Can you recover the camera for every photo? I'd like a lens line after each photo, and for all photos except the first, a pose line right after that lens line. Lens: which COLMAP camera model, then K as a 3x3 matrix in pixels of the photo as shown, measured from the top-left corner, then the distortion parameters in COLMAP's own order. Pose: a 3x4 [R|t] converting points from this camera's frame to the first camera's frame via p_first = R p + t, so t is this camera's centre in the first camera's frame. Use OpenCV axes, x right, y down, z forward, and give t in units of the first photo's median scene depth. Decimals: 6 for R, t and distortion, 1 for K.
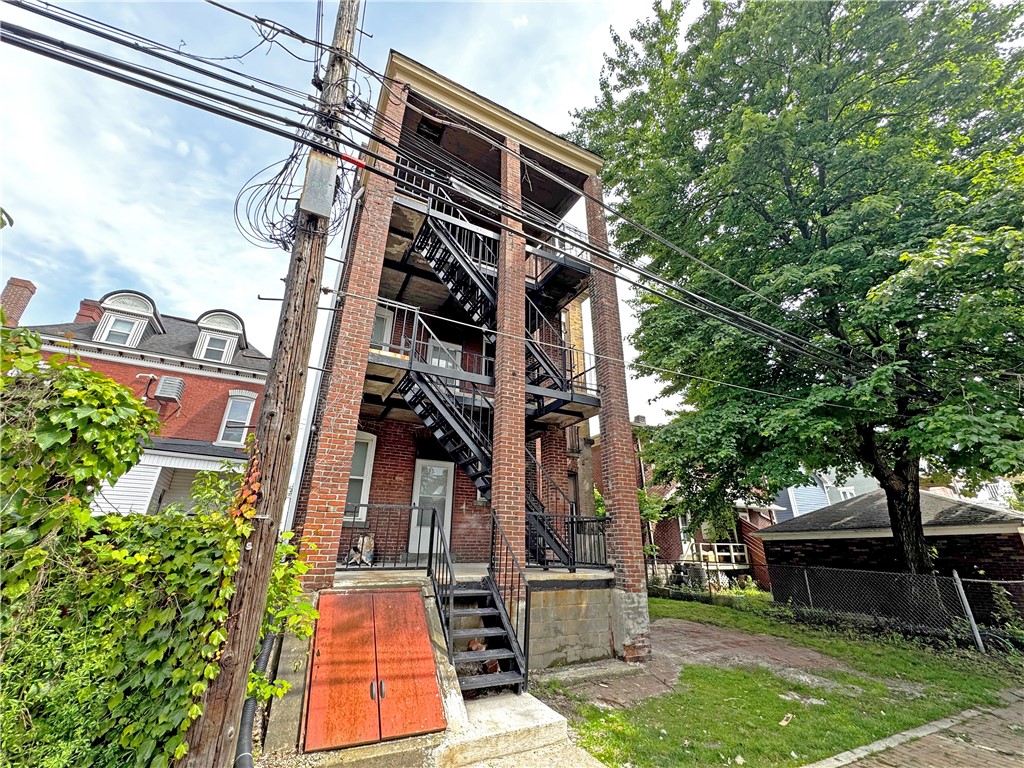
lens RADIAL K [[409.0, 0, 511.5], [0, 409.0, 381.8], [0, 0, 1]] dist [-0.001989, 0.000045]
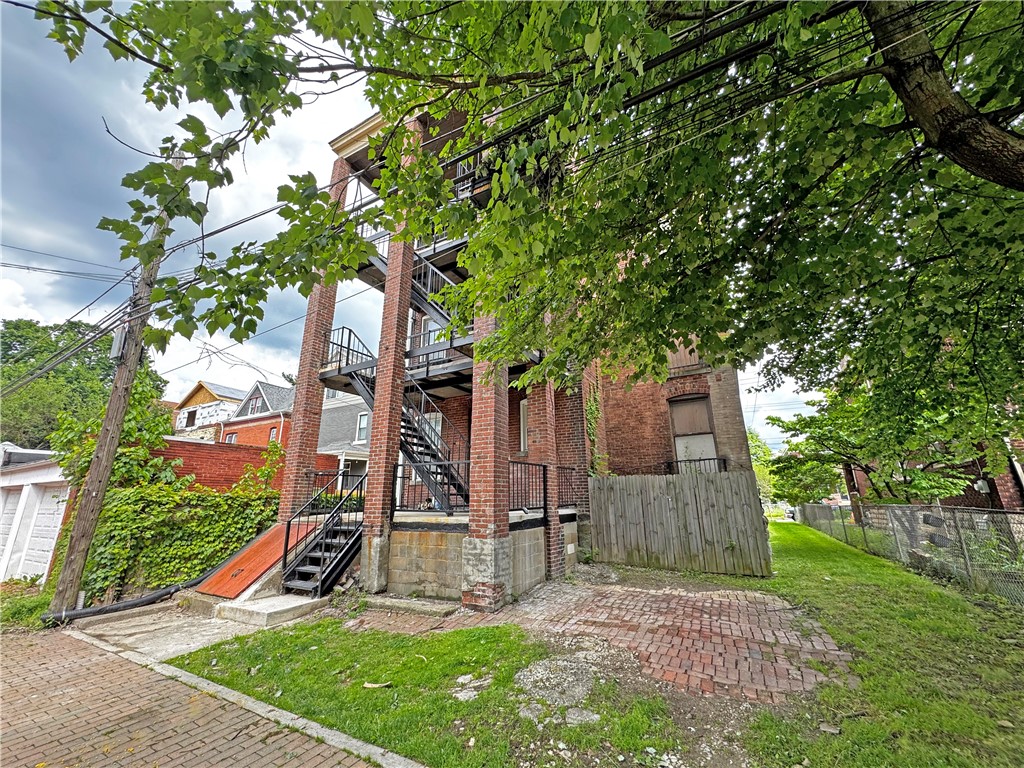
lens RADIAL K [[409.0, 0, 508.6], [0, 409.0, 381.5], [0, 0, 1]] dist [-0.001989, 0.000045]
pose [[0.549697, -0.254169, -0.795759, 1.141210], [0.332581, 0.940426, -0.070635, 0.276226], [0.766305, -0.225826, 0.601481, 0.586794]]
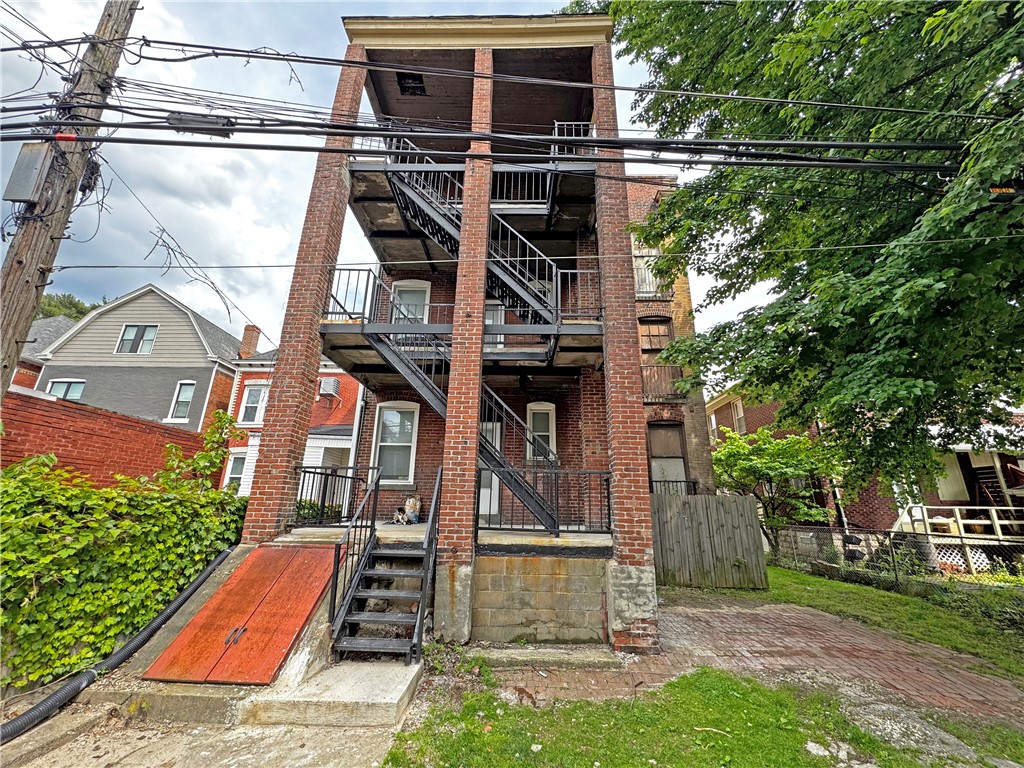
lens RADIAL K [[409.0, 0, 510.3], [0, 409.0, 382.0], [0, 0, 1]] dist [-0.001989, 0.000045]
pose [[0.880198, -0.137612, -0.454219, 0.492854], [0.172257, 0.984410, 0.035565, 0.111903], [0.442244, -0.109547, 0.890180, 0.257231]]
